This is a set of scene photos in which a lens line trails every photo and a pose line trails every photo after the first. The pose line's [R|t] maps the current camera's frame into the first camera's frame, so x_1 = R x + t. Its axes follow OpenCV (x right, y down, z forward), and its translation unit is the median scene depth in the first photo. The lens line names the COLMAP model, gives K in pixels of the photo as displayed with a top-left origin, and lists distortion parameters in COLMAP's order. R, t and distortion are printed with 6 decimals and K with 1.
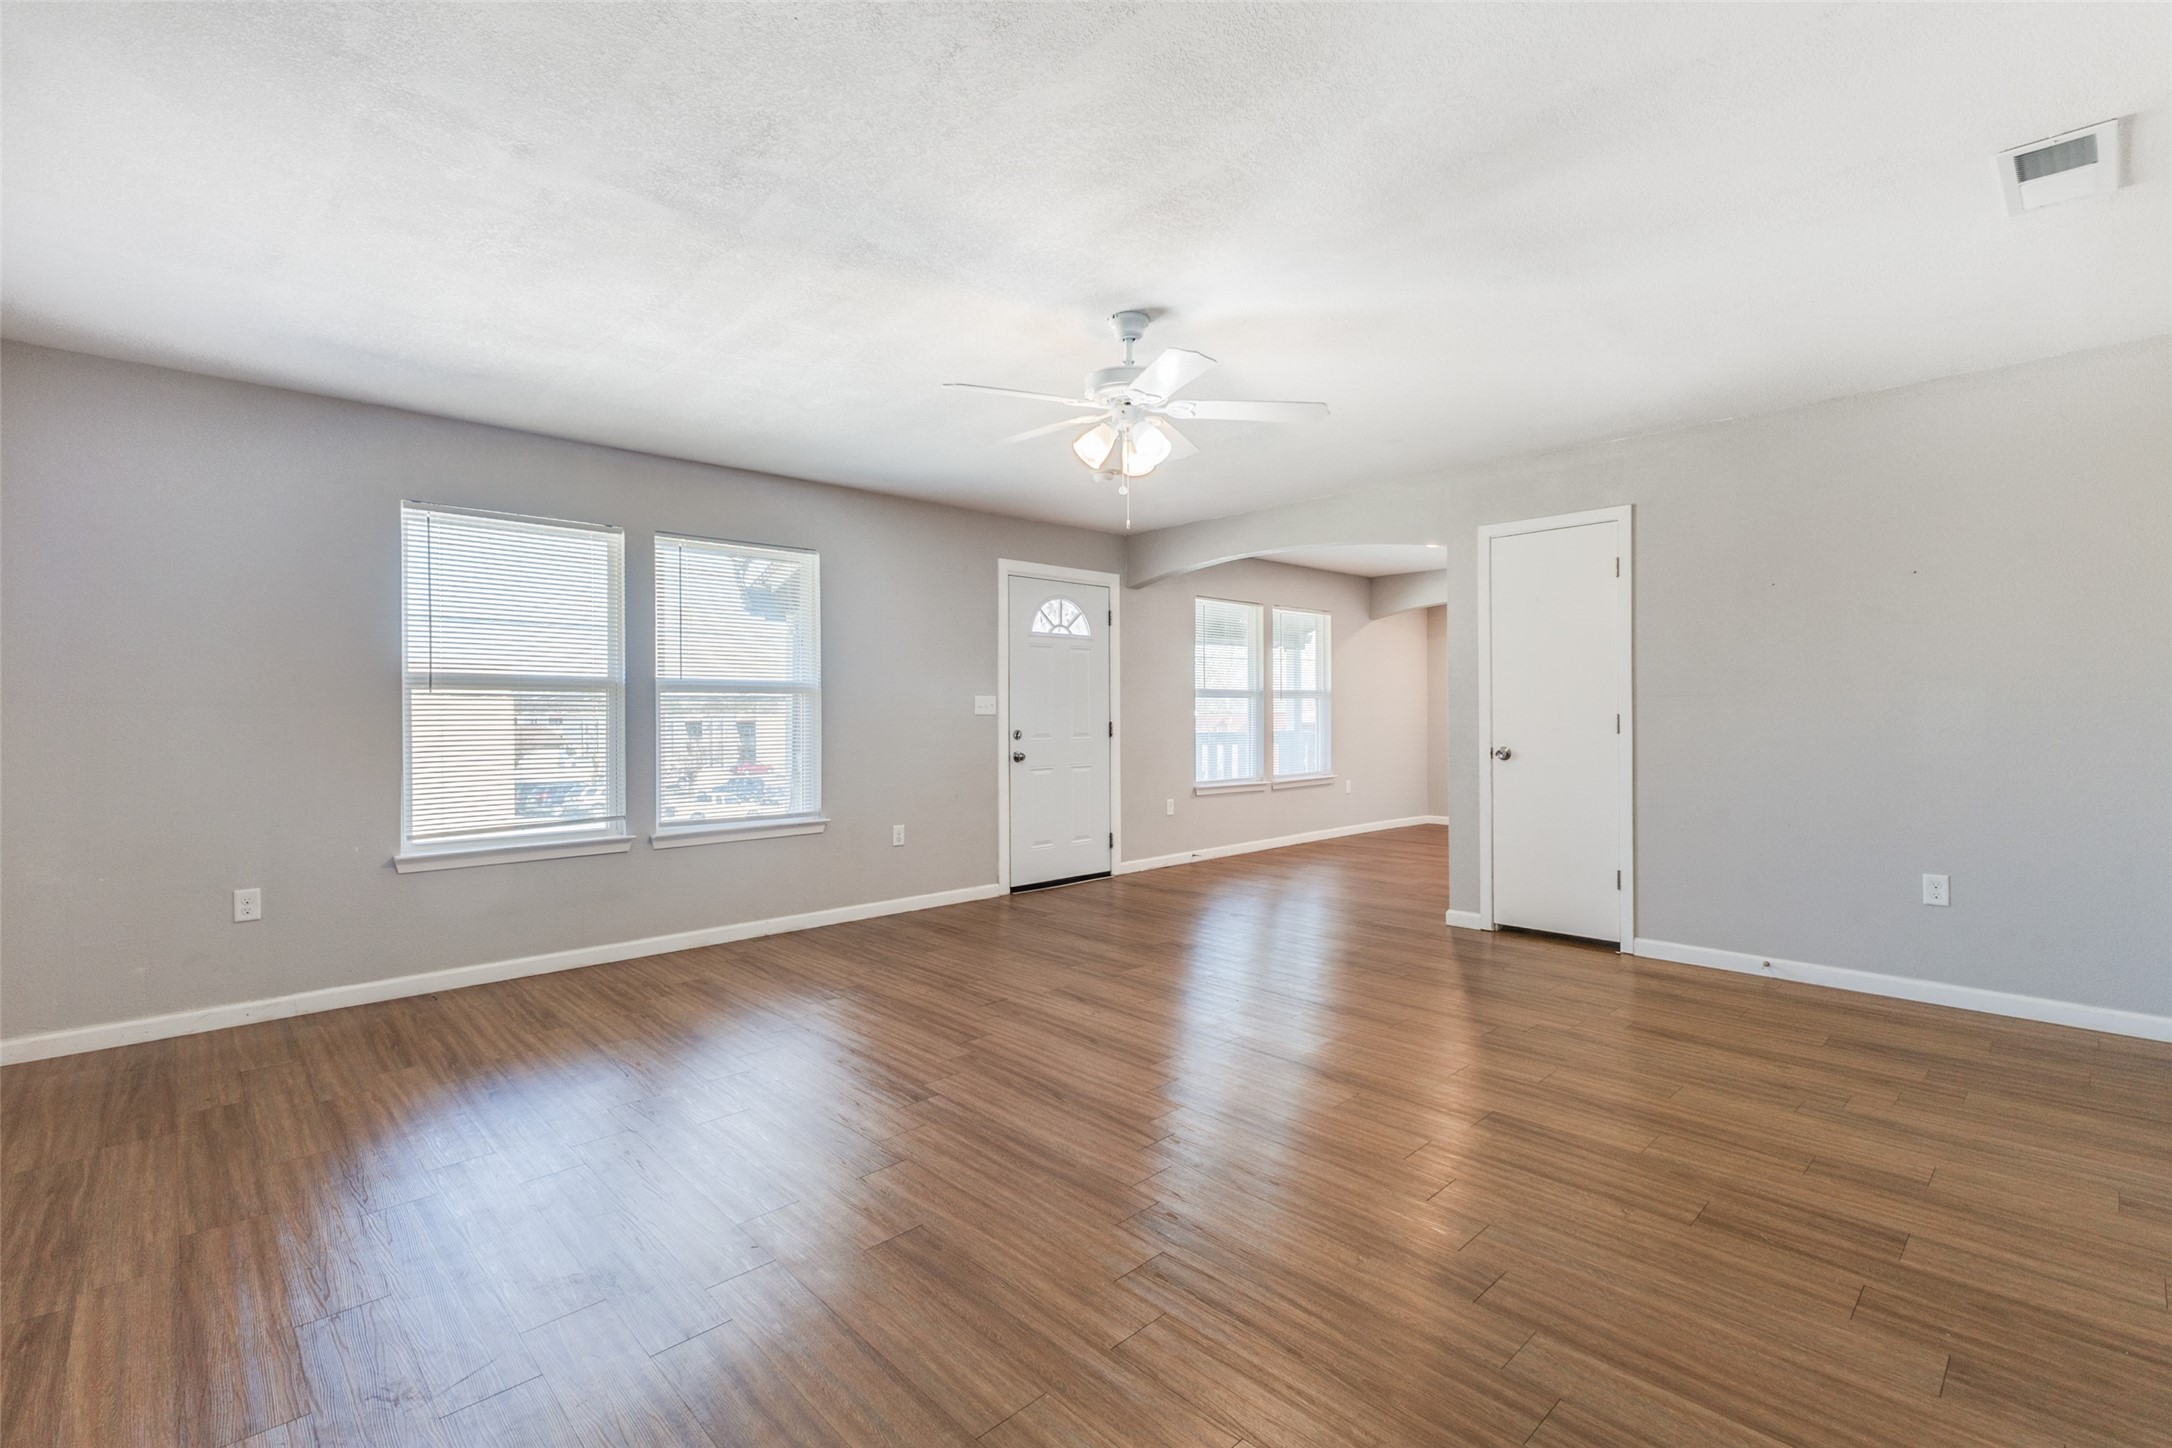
lens RADIAL K [[954.9, 0, 1085.1], [0, 954.9, 709.2], [0, 0, 1]] dist [0.004169, -0.000344]
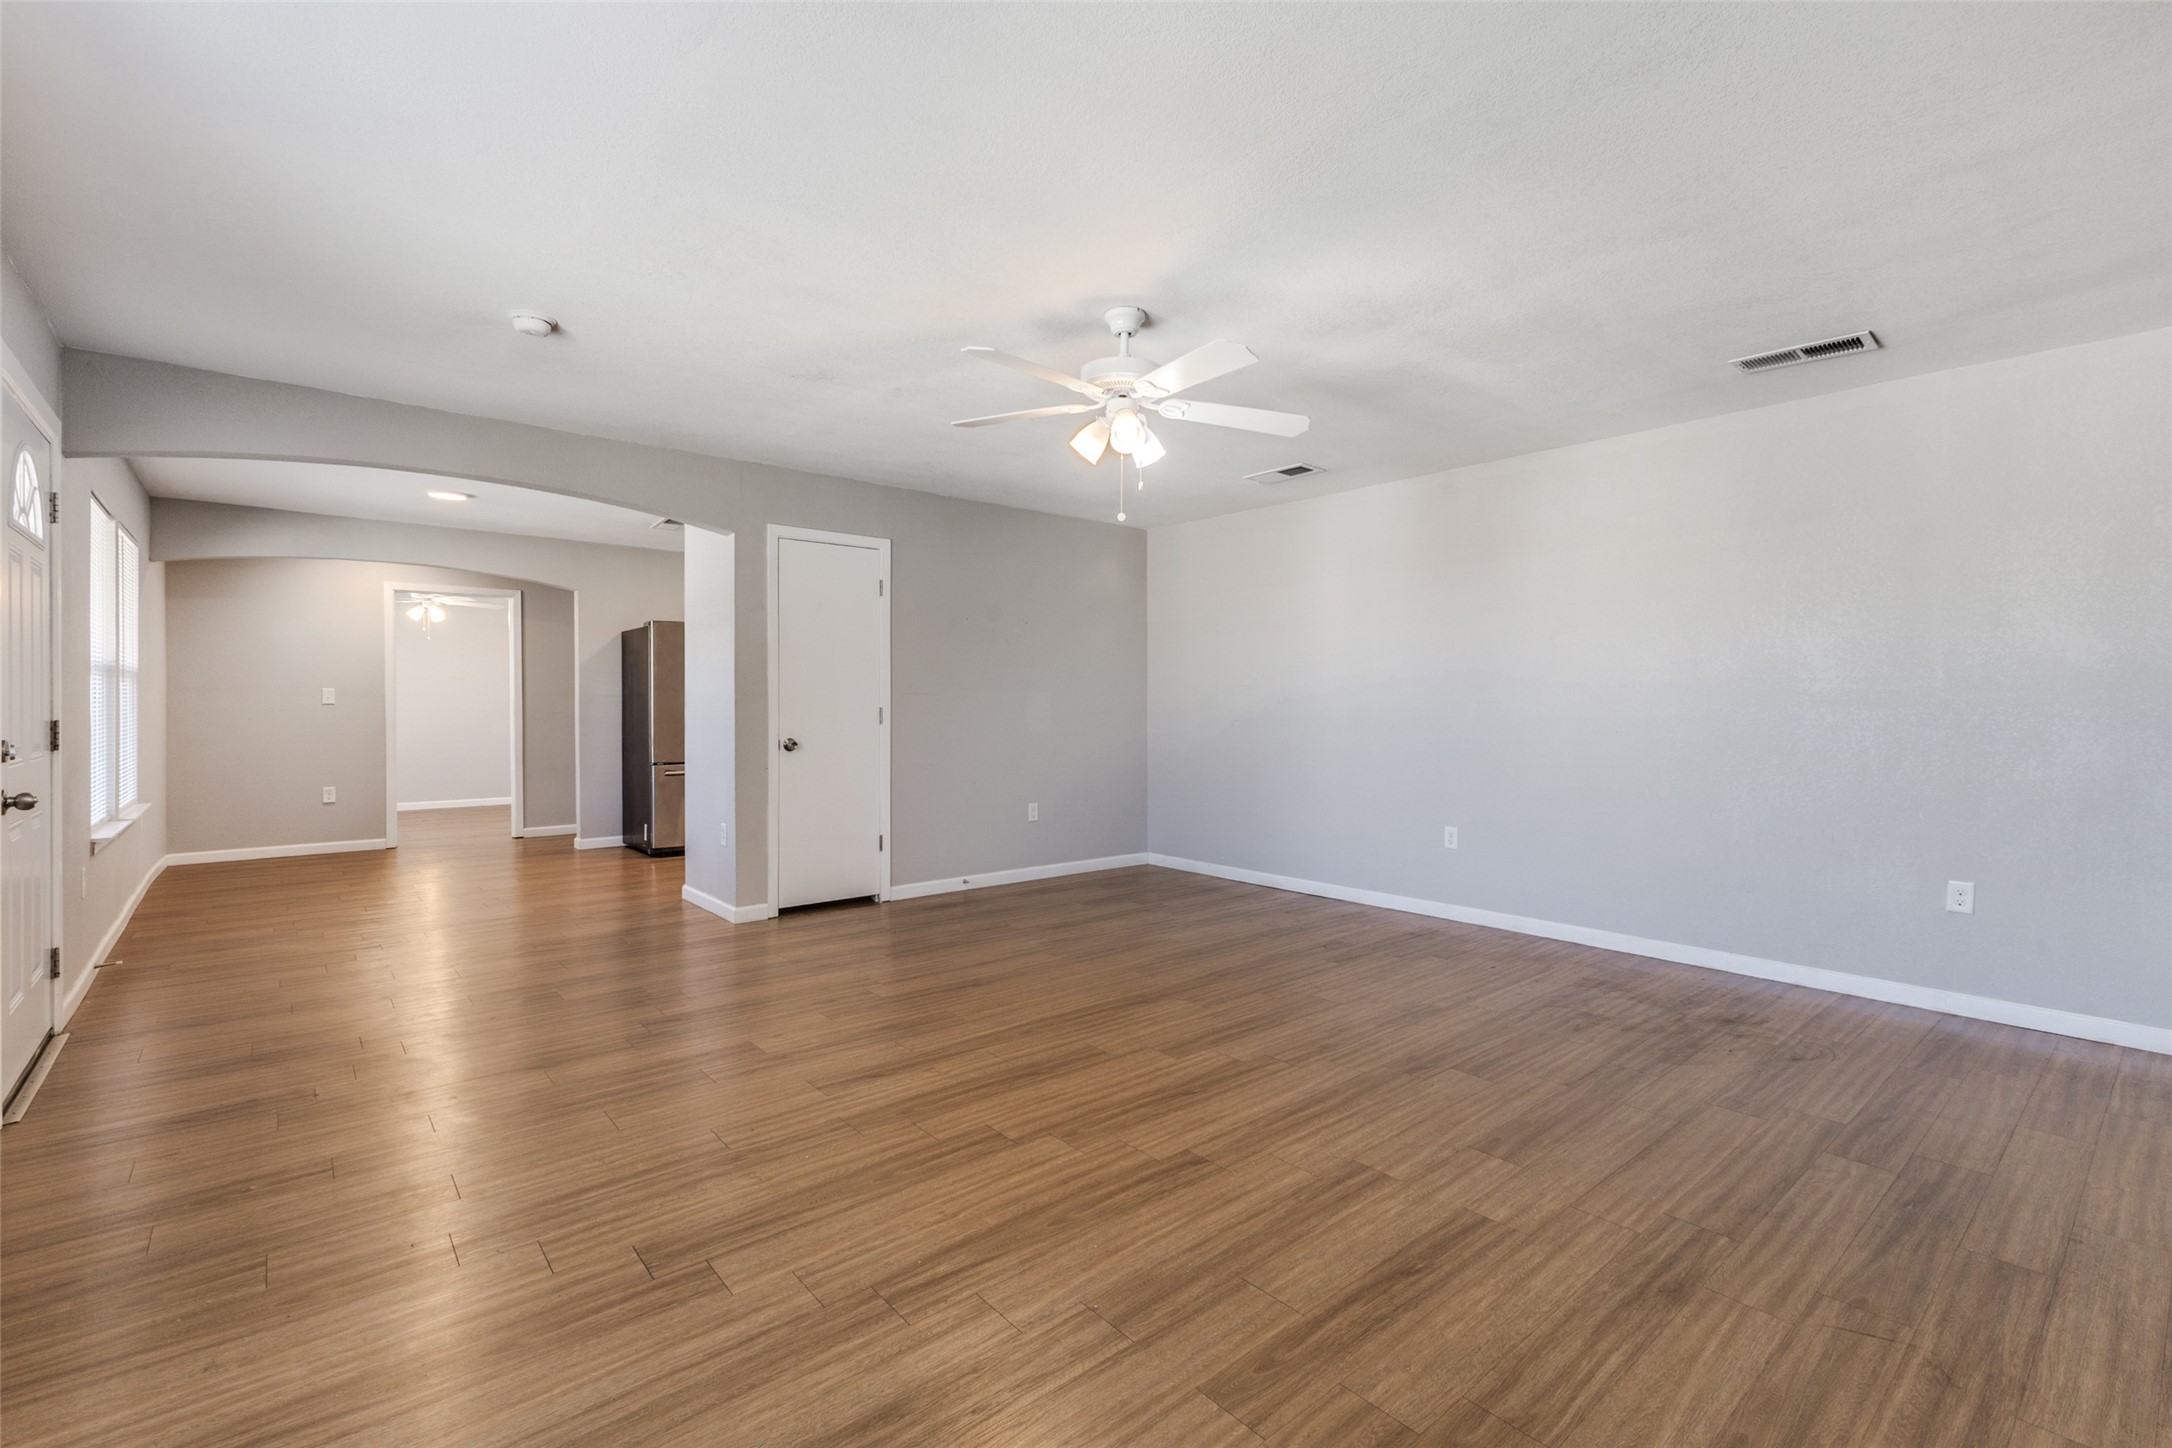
lens RADIAL K [[954.9, 0, 1084.5], [0, 954.9, 711.2], [0, 0, 1]] dist [0.004169, -0.000344]
pose [[0.070026, -0.003318, 0.997540, -0.771619], [-0.003295, 0.999988, 0.003557, 0.005852], [-0.997540, -0.003536, 0.070014, 0.788206]]
